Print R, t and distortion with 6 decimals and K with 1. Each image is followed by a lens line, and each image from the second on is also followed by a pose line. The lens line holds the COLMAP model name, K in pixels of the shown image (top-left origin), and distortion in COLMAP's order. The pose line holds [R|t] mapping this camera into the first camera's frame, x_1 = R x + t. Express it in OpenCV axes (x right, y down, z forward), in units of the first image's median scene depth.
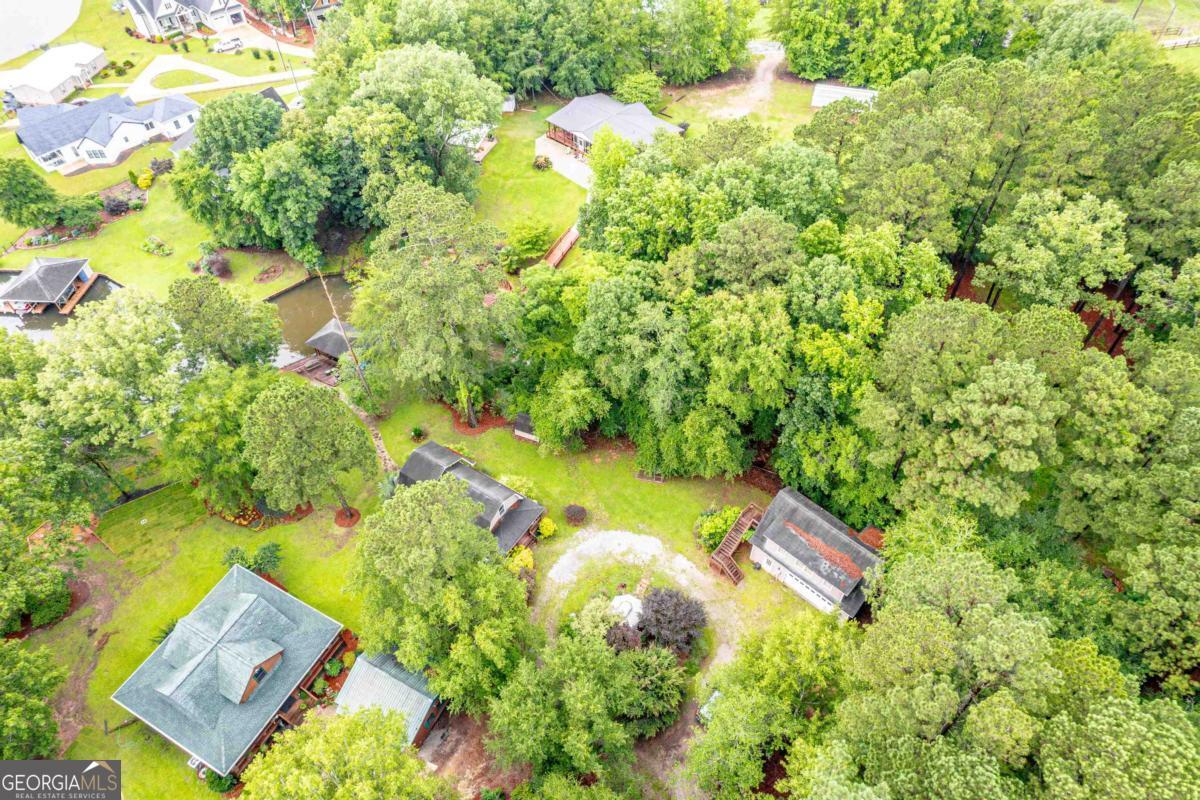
lens RADIAL K [[755.0, 0, 599.0], [0, 755.0, 426.6], [0, 0, 1]] dist [-0.083671, 0.070840]
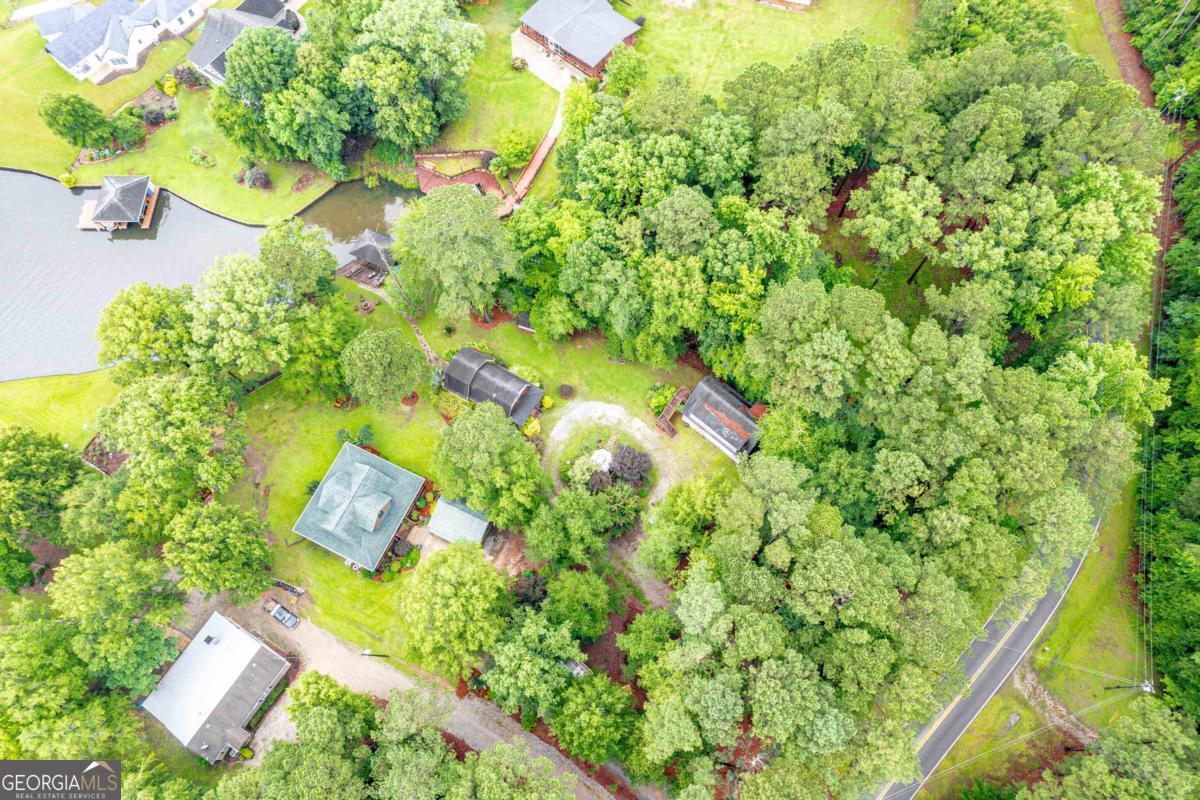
lens RADIAL K [[755.0, 0, 599.0], [0, 755.0, 426.6], [0, 0, 1]] dist [-0.083671, 0.070840]
pose [[0.998911, -0.043865, 0.015888, 0.008024], [0.035416, 0.934650, 0.353800, -0.387935], [-0.030369, -0.352852, 0.935186, -0.468164]]
